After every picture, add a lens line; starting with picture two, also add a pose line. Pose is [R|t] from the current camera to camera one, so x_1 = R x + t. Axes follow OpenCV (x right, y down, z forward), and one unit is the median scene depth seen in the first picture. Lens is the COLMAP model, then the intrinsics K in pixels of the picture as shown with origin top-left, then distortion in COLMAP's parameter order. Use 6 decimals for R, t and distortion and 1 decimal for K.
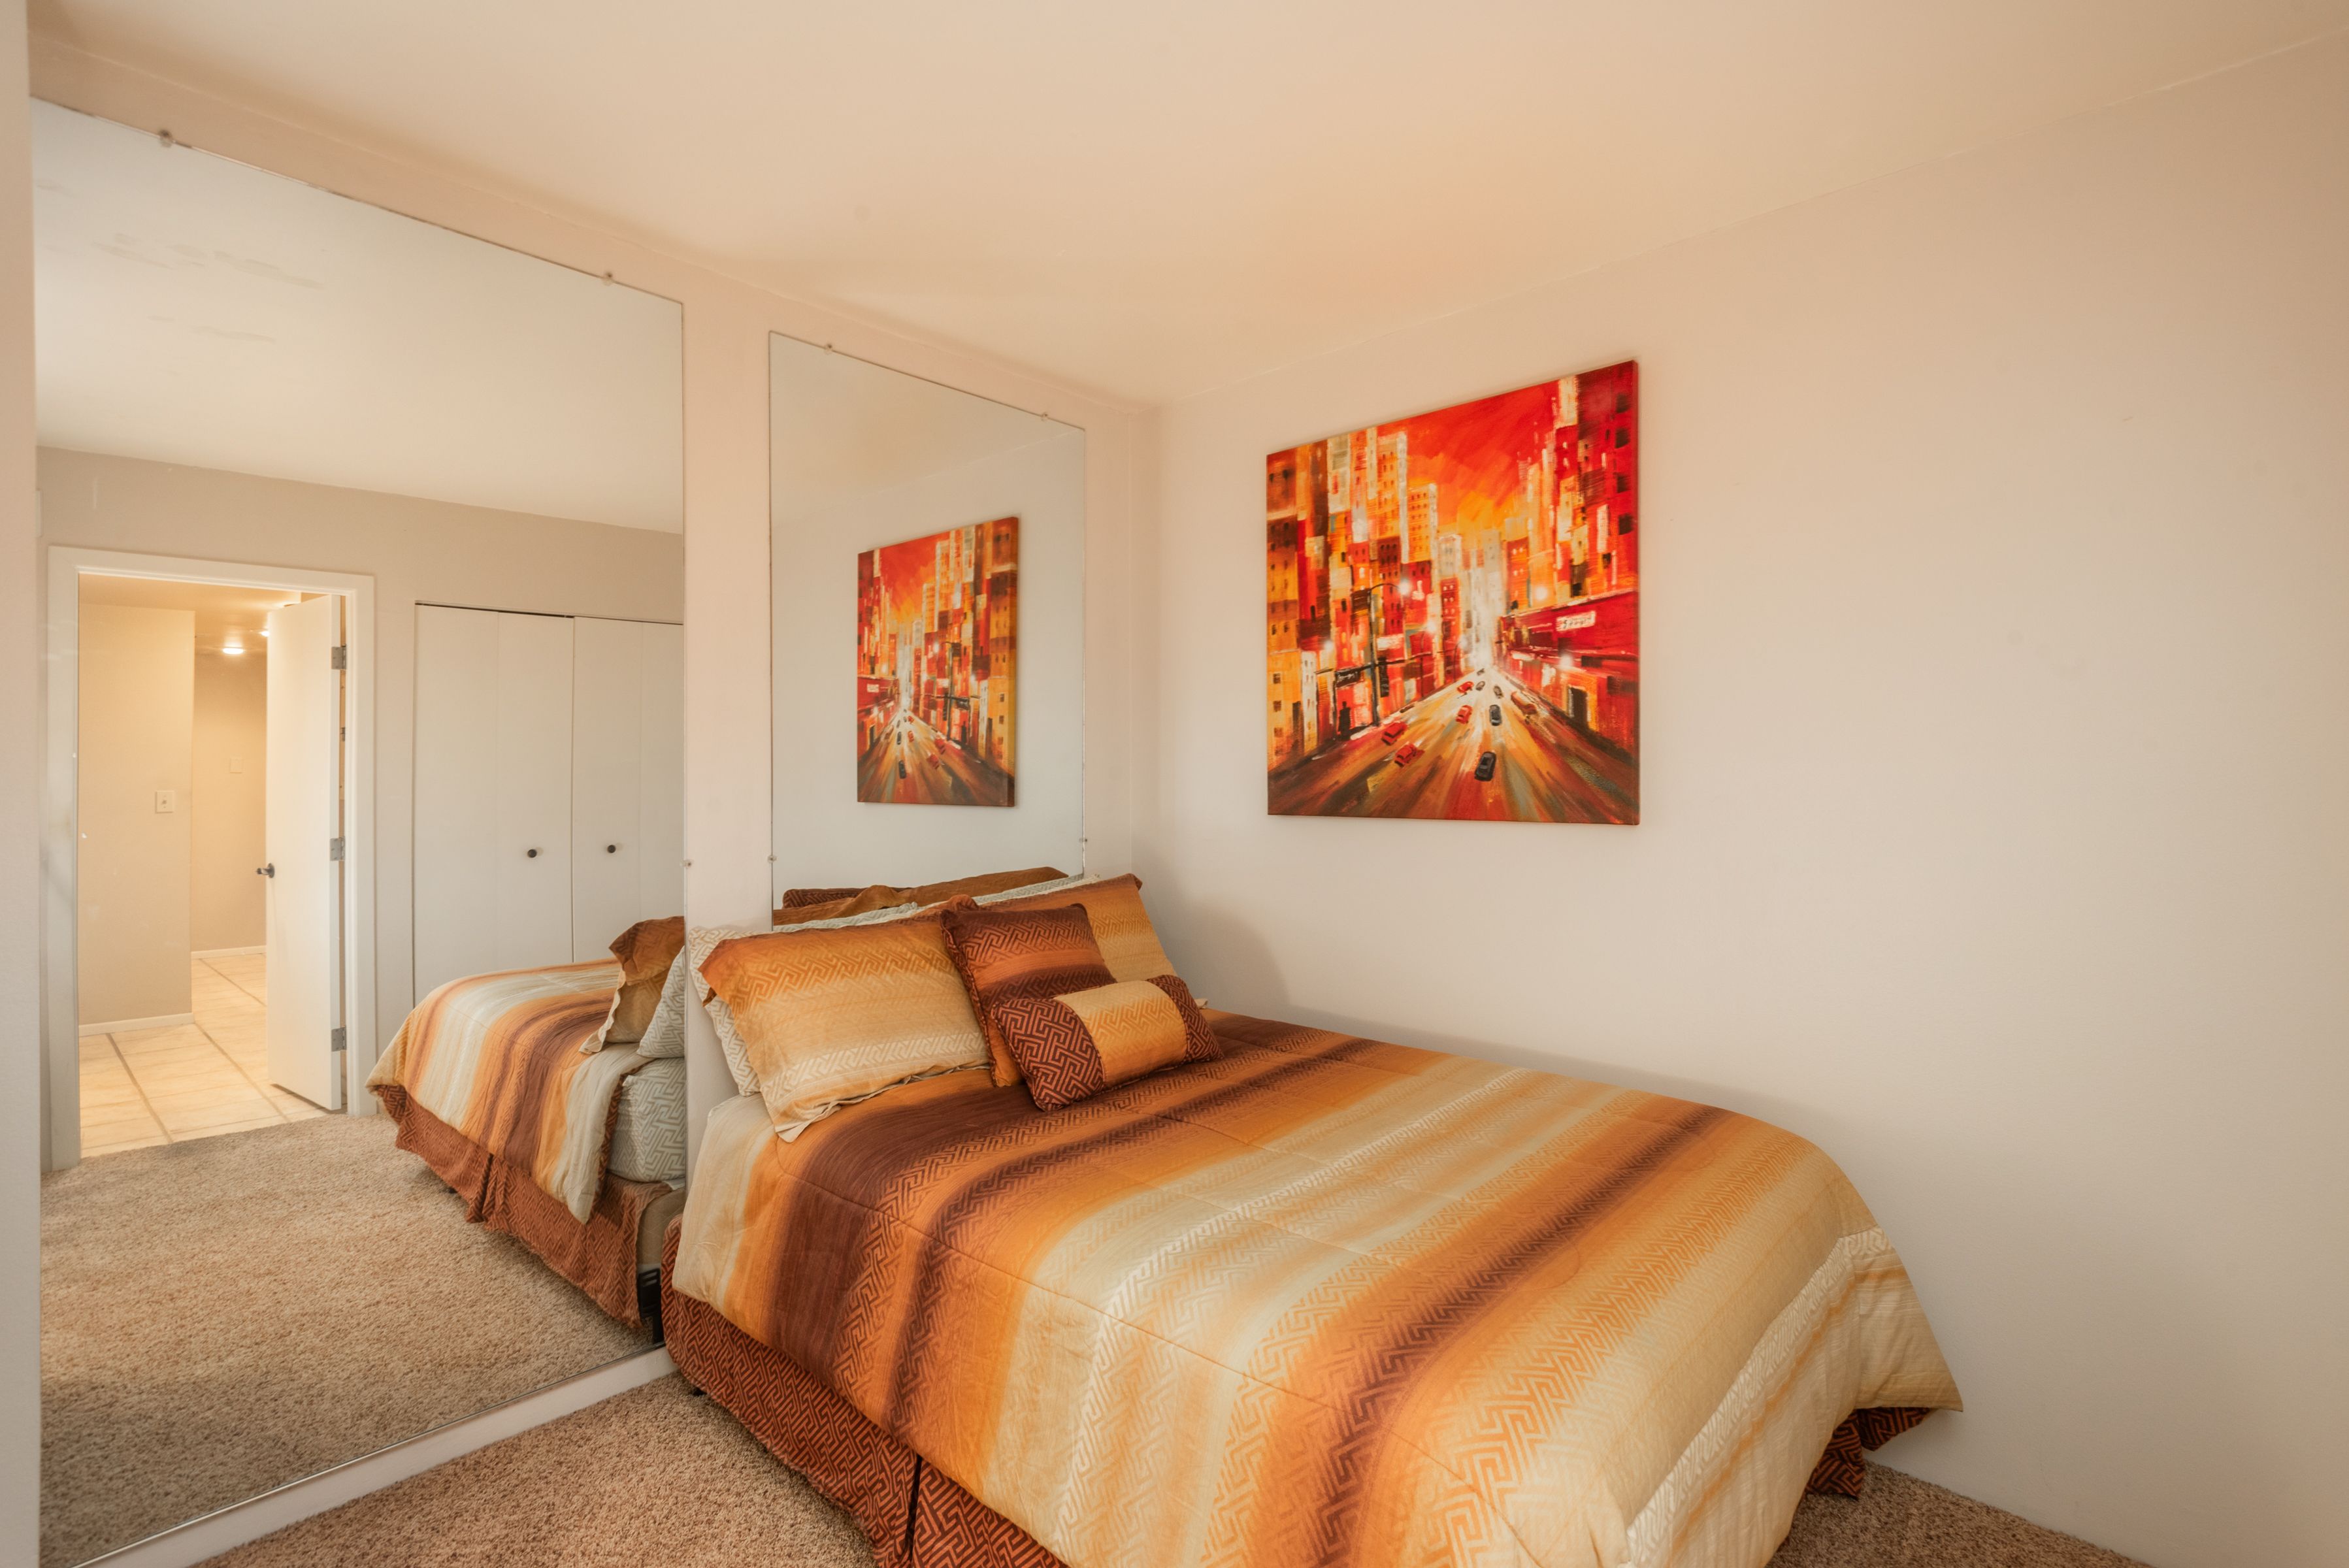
lens RADIAL K [[1090.9, 0, 1177.8], [0, 1090.9, 782.1], [0, 0, 1]] dist [0.009933, -0.001462]
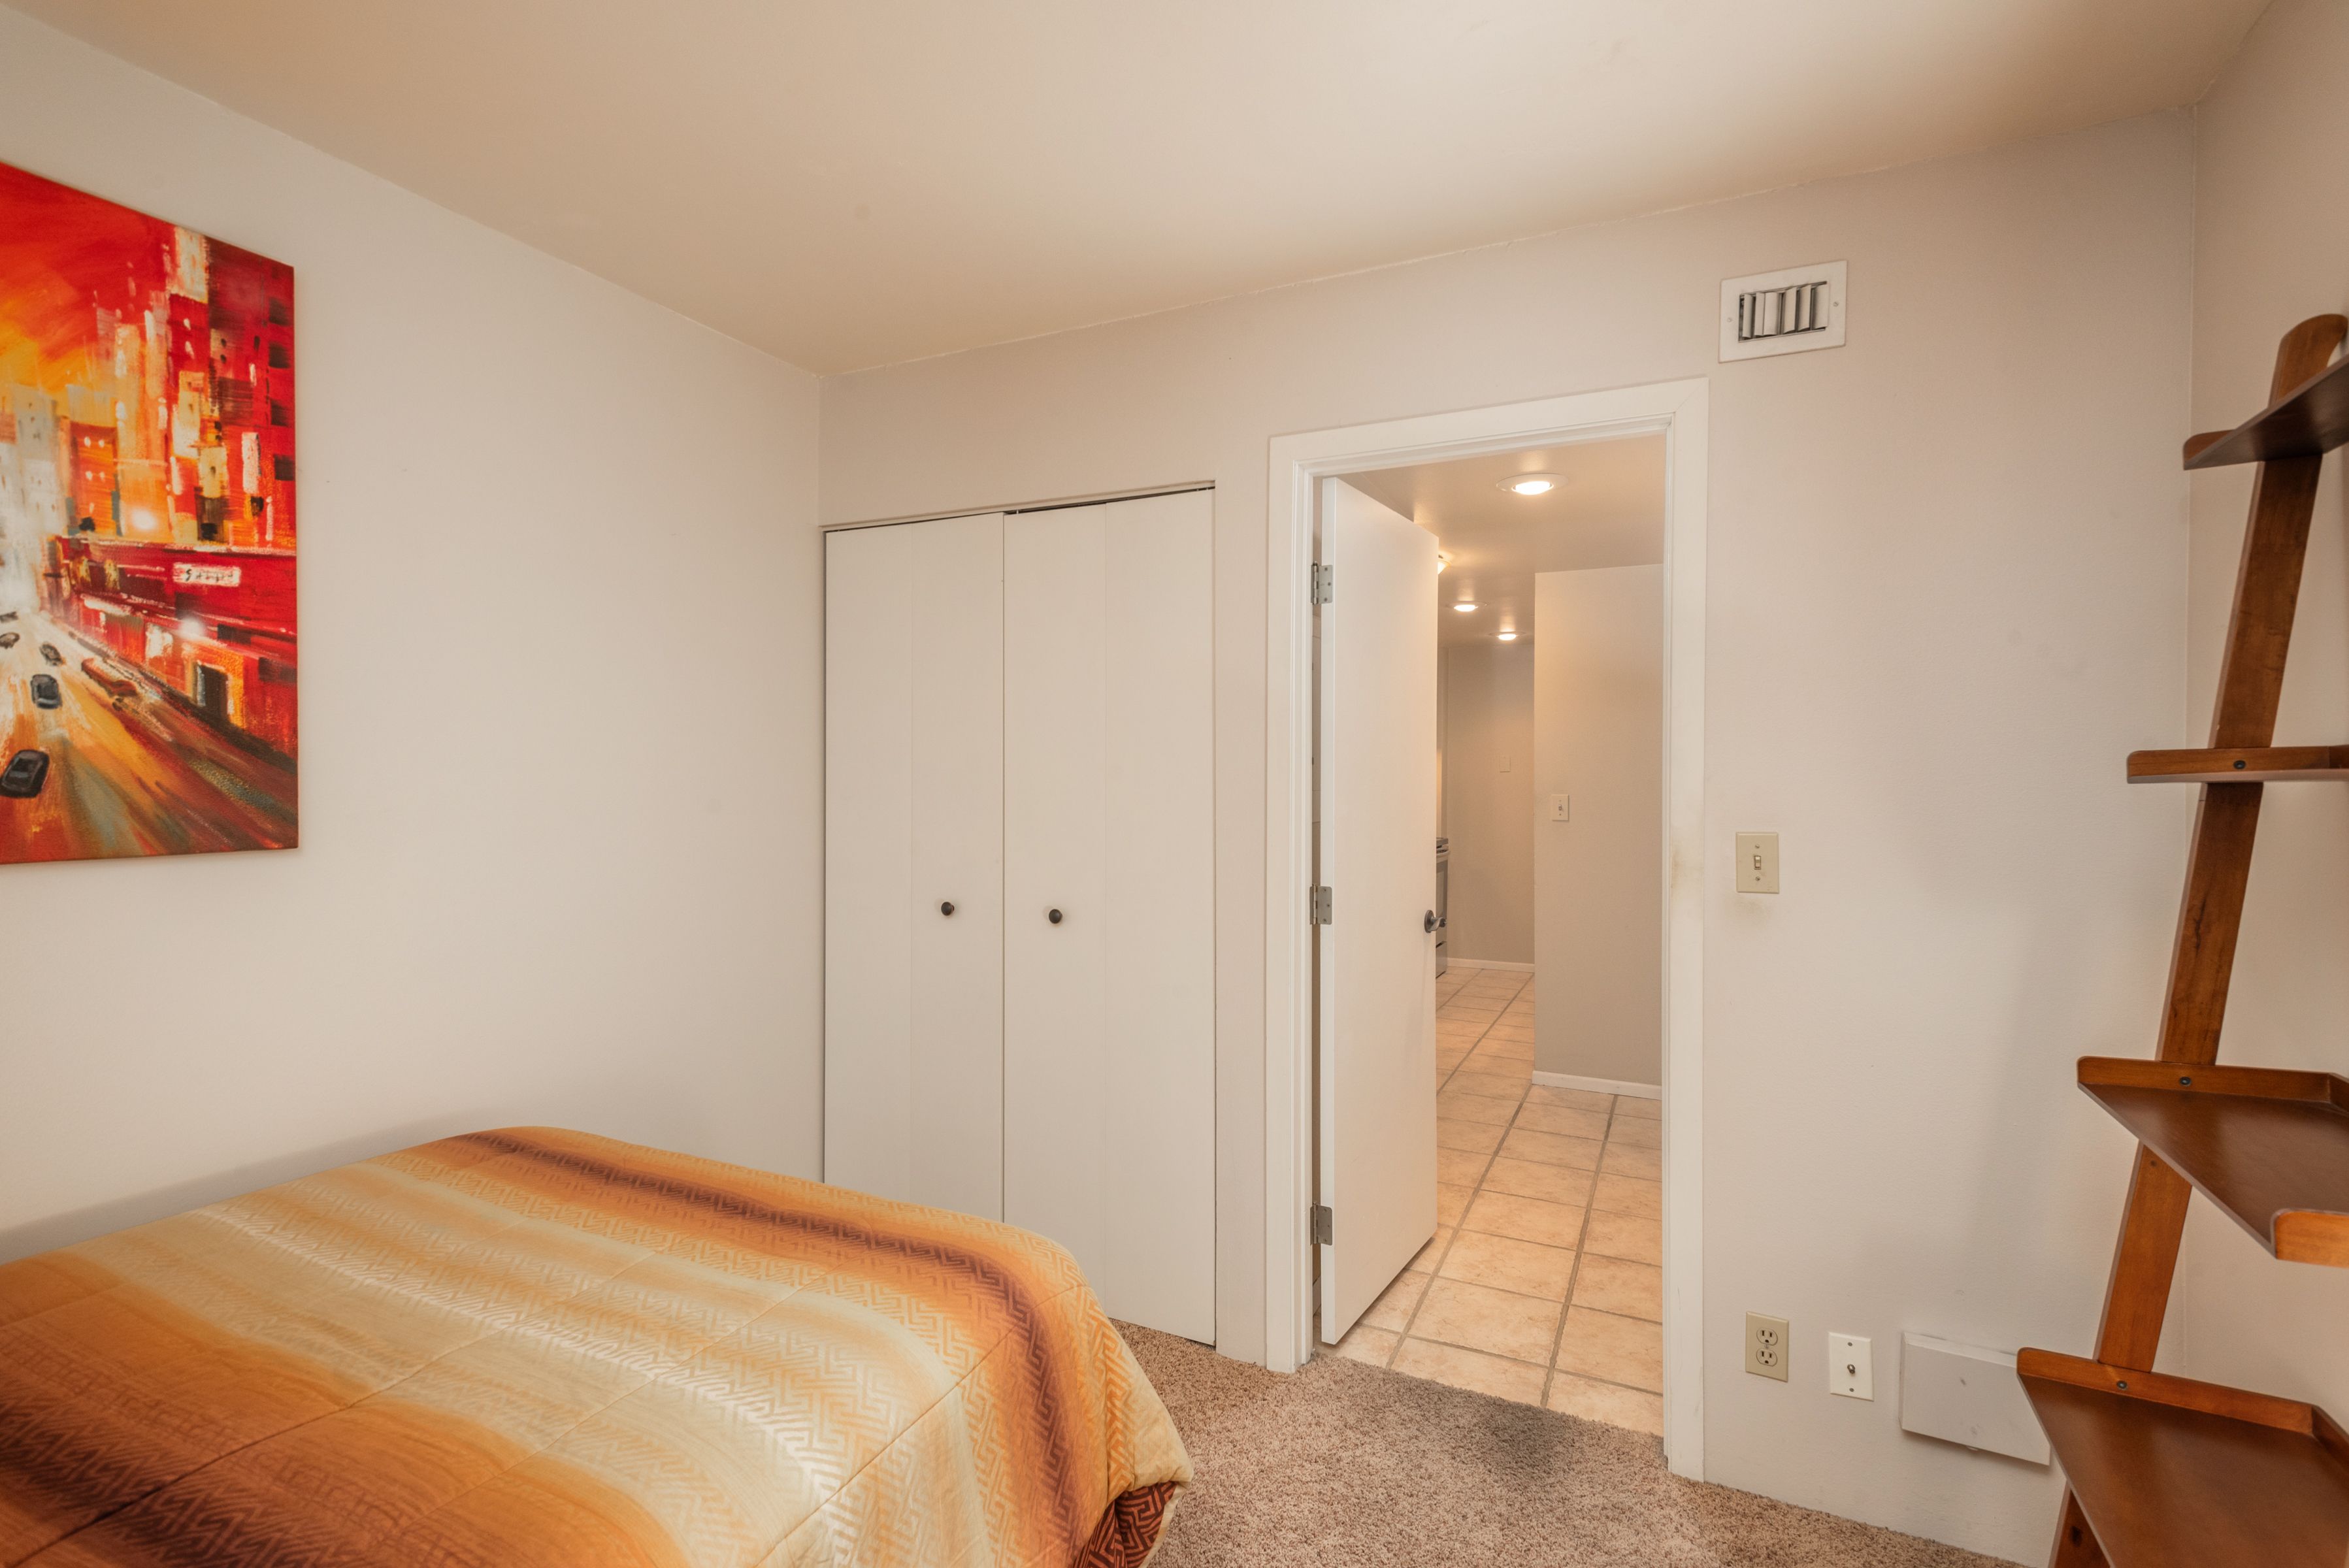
lens RADIAL K [[1090.9, 0, 1177.8], [0, 1090.9, 782.1], [0, 0, 1]] dist [0.009933, -0.001462]
pose [[-0.290793, -0.004598, 0.956775, -0.522578], [0.009044, 0.999931, 0.007554, -0.009114], [-0.956743, 0.010850, -0.290731, 0.596863]]
